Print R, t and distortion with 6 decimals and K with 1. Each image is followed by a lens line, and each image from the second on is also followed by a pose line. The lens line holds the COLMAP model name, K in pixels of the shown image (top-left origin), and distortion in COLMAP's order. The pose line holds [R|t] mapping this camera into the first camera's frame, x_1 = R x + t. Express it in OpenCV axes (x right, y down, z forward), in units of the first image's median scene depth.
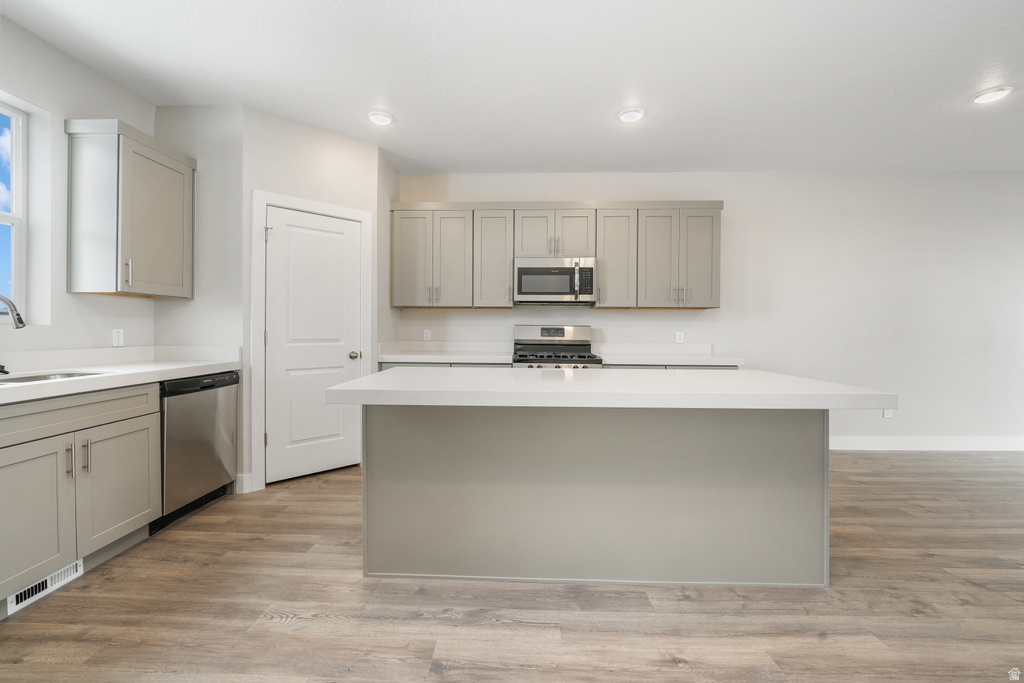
lens RADIAL K [[411.5, 0, 507.1], [0, 411.5, 331.6], [0, 0, 1]] dist [-0.009663, 0.000131]
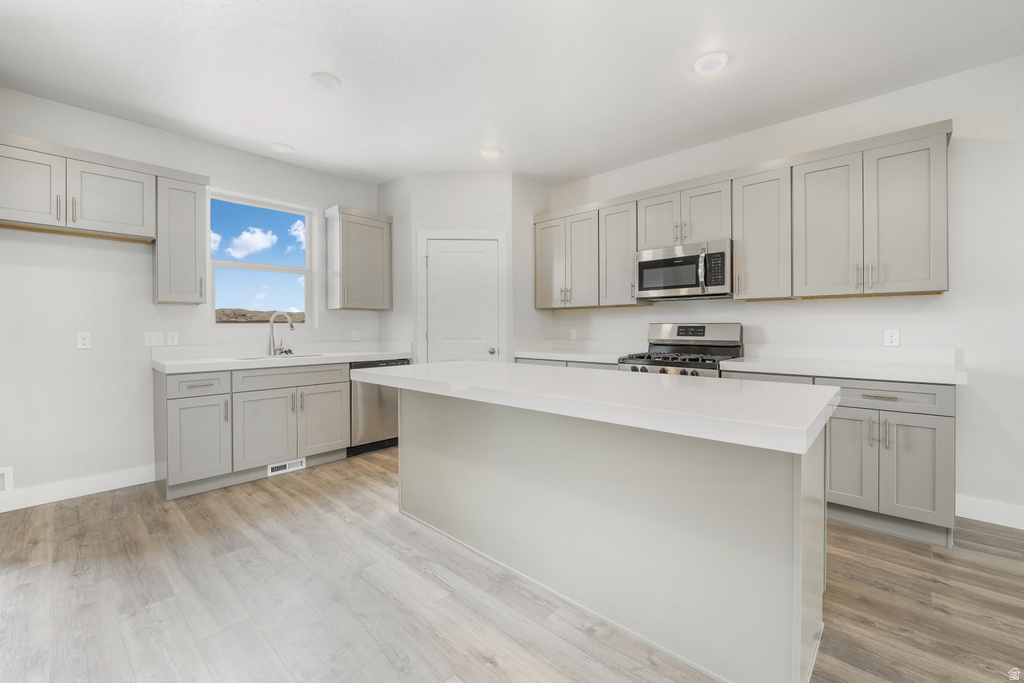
lens RADIAL K [[419.1, 0, 522.4], [0, 419.1, 330.2], [0, 0, 1]] dist [-0.001981, -0.000356]
pose [[0.764339, -0.005194, -0.644794, 0.585619], [0.004251, 0.999986, -0.003015, 0.000955], [0.644801, -0.000437, 0.764351, 0.137578]]
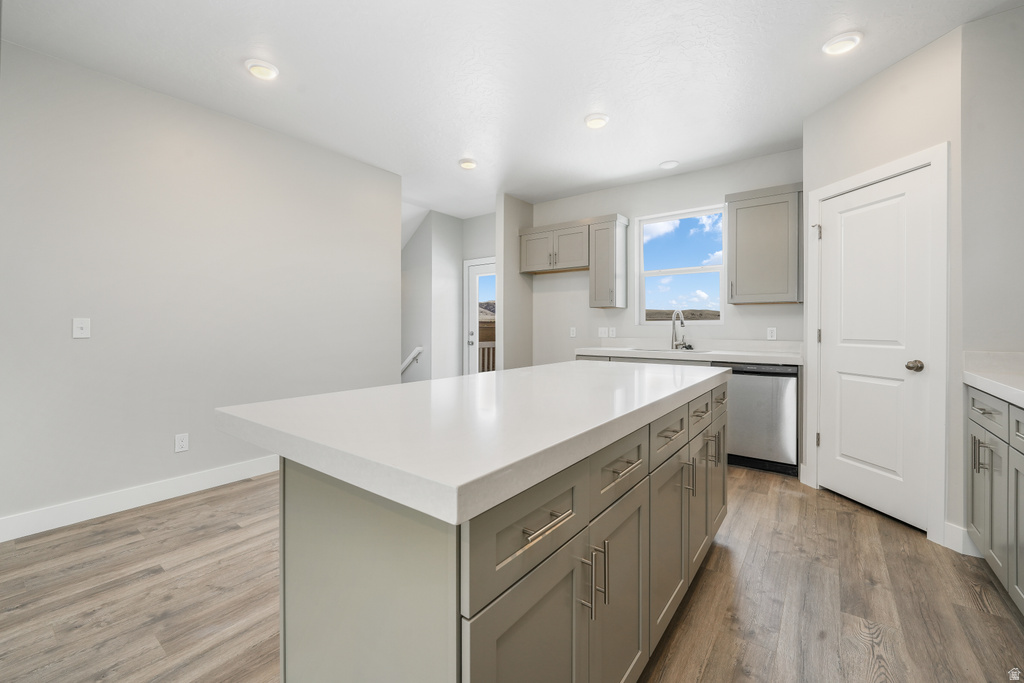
lens RADIAL K [[419.1, 0, 522.4], [0, 419.1, 330.2], [0, 0, 1]] dist [-0.001981, -0.000356]
pose [[-0.542610, 0.003512, -0.839977, 0.670815], [-0.006065, 0.999949, 0.008099, -0.002534], [0.839963, 0.009489, -0.542561, 0.996755]]
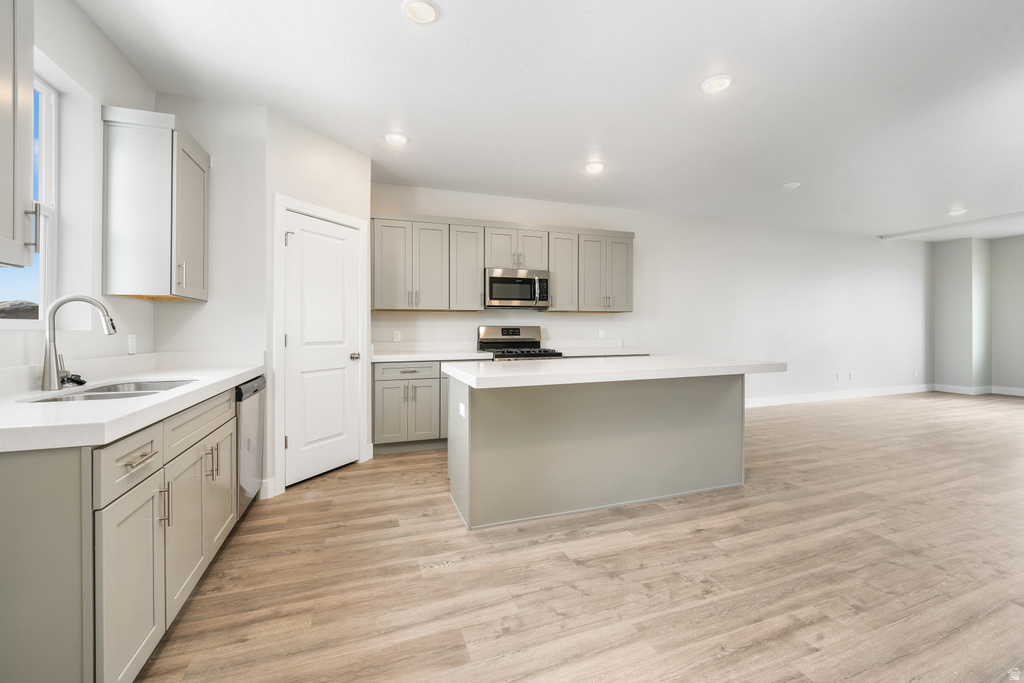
lens RADIAL K [[412.8, 0, 507.3], [0, 412.8, 327.6], [0, 0, 1]] dist [-0.002254, -0.000276]
pose [[0.932878, -0.009252, 0.360073, -0.465107], [0.012260, 0.999906, -0.006071, -0.005342], [-0.359983, 0.010078, 0.932904, -0.144824]]
